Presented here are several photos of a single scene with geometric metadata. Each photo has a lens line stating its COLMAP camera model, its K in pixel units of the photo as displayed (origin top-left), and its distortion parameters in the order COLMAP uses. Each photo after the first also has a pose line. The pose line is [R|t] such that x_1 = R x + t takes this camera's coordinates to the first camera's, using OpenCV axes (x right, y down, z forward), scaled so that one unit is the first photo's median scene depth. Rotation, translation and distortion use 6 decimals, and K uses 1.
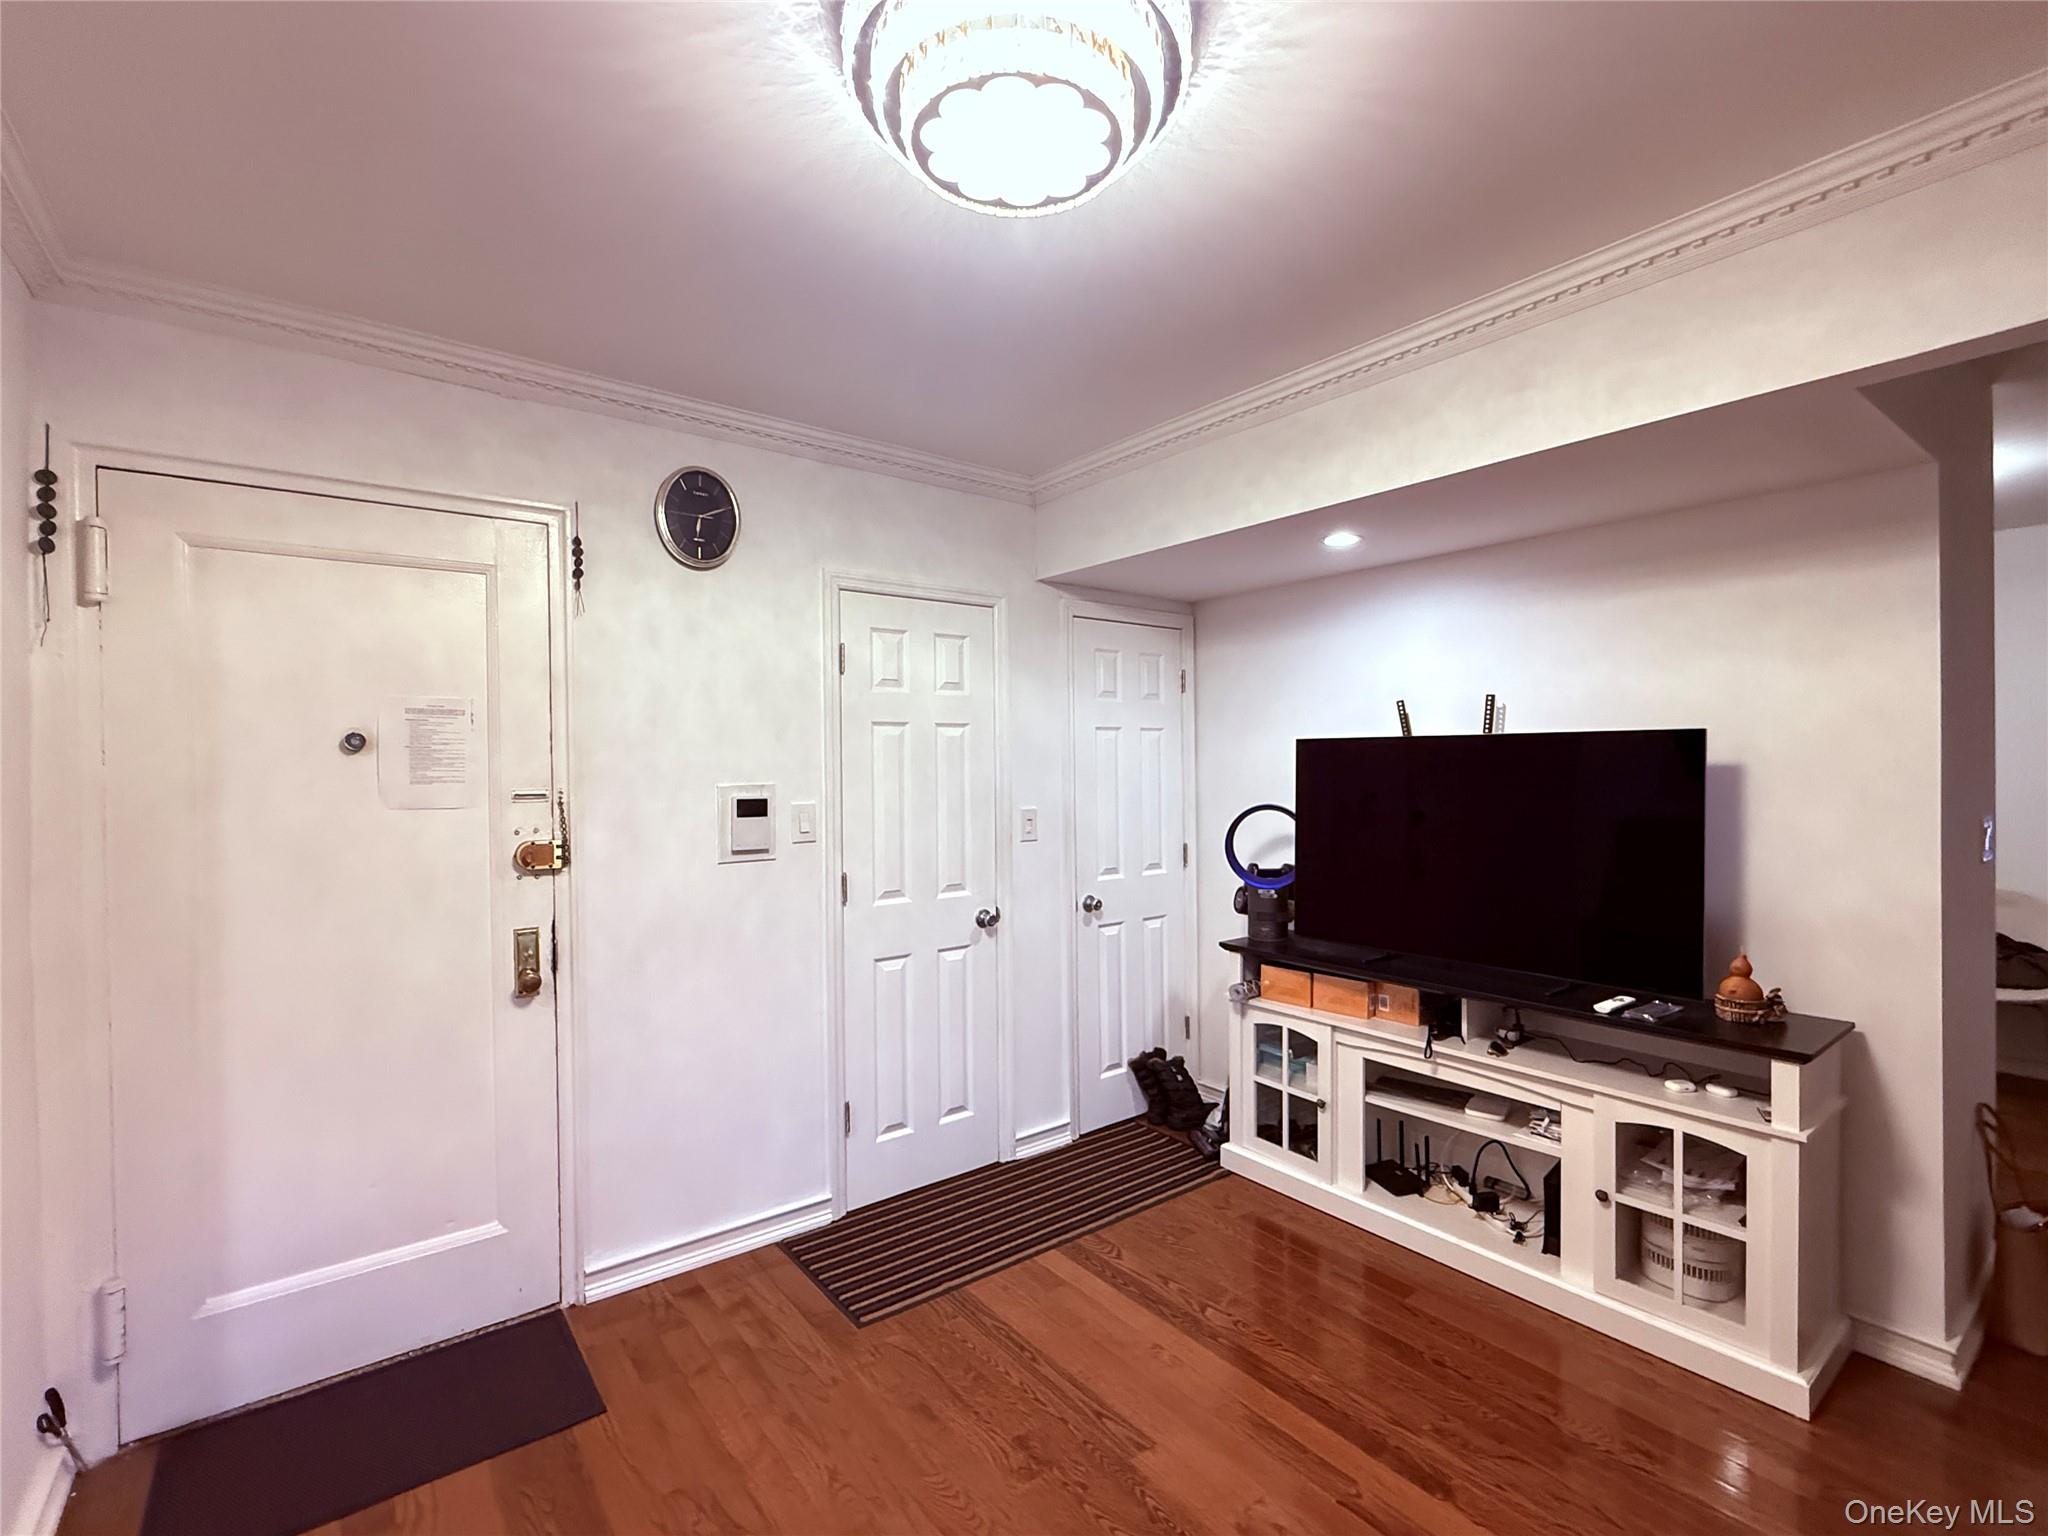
lens RADIAL K [[937.5, 0, 1024.0], [0, 937.5, 768.0], [0, 0, 1]] dist [-0.001492, -0.000151]
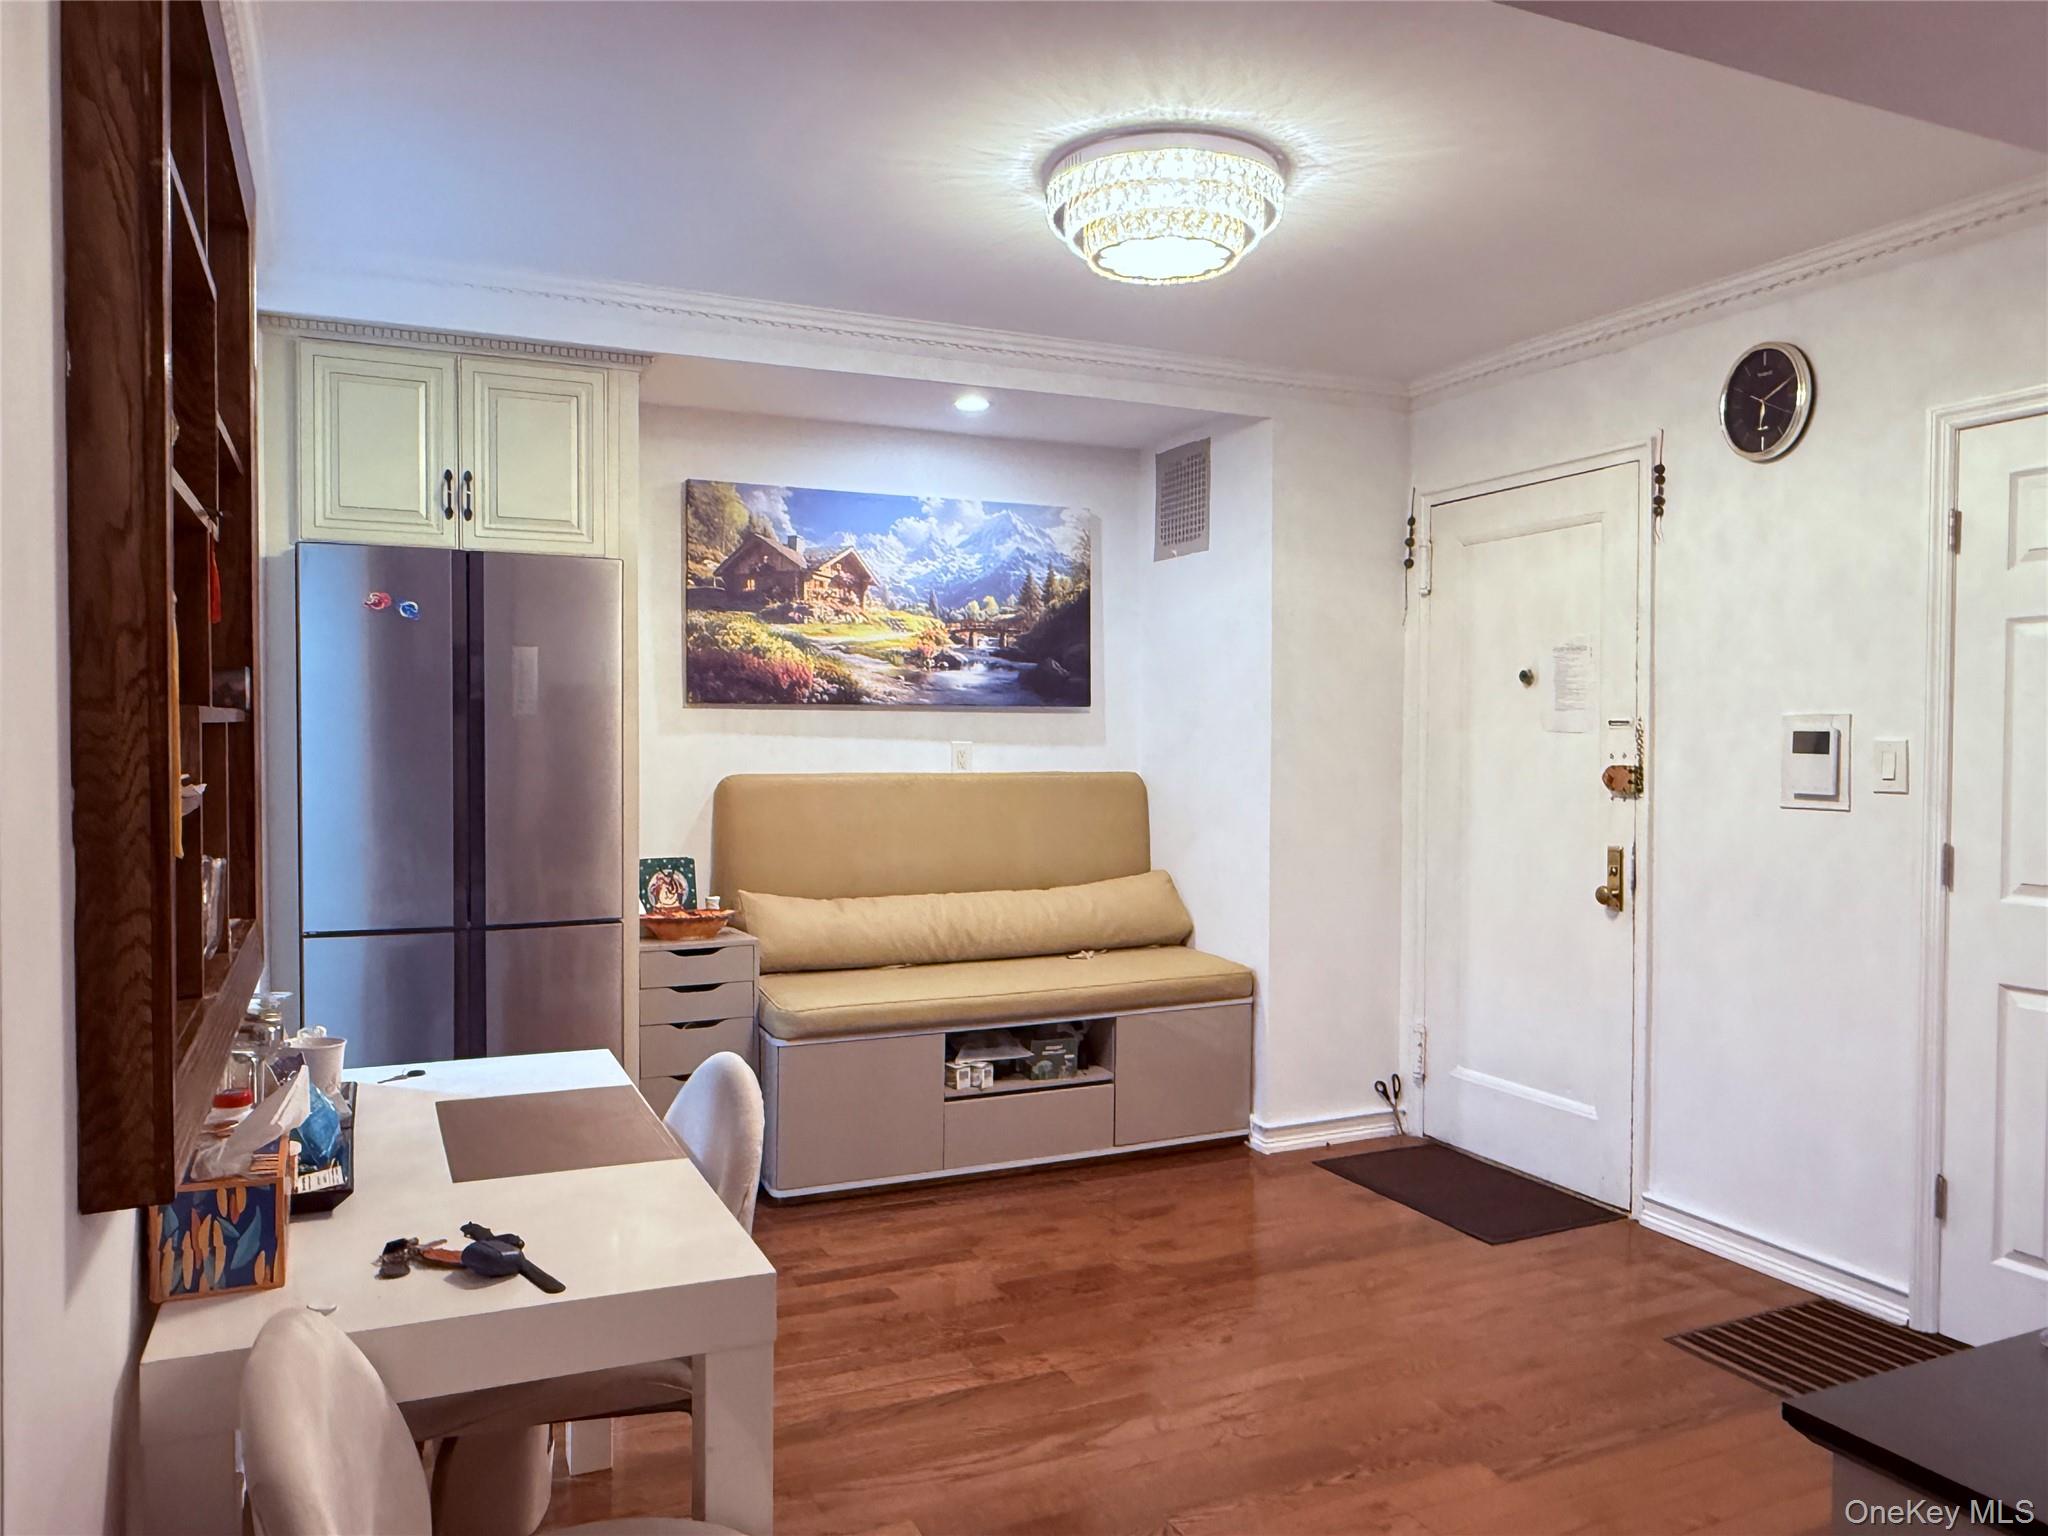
lens RADIAL K [[1432.7, 0, 1024.0], [0, 1432.7, 768.0], [0, 0, 1]] dist [0.000557, -0.000436]
pose [[-0.217311, 0.027086, -0.975727, 1.196288], [-0.011917, 0.999467, 0.030400, 0.039798], [0.976030, 0.018234, -0.216872, 0.686889]]
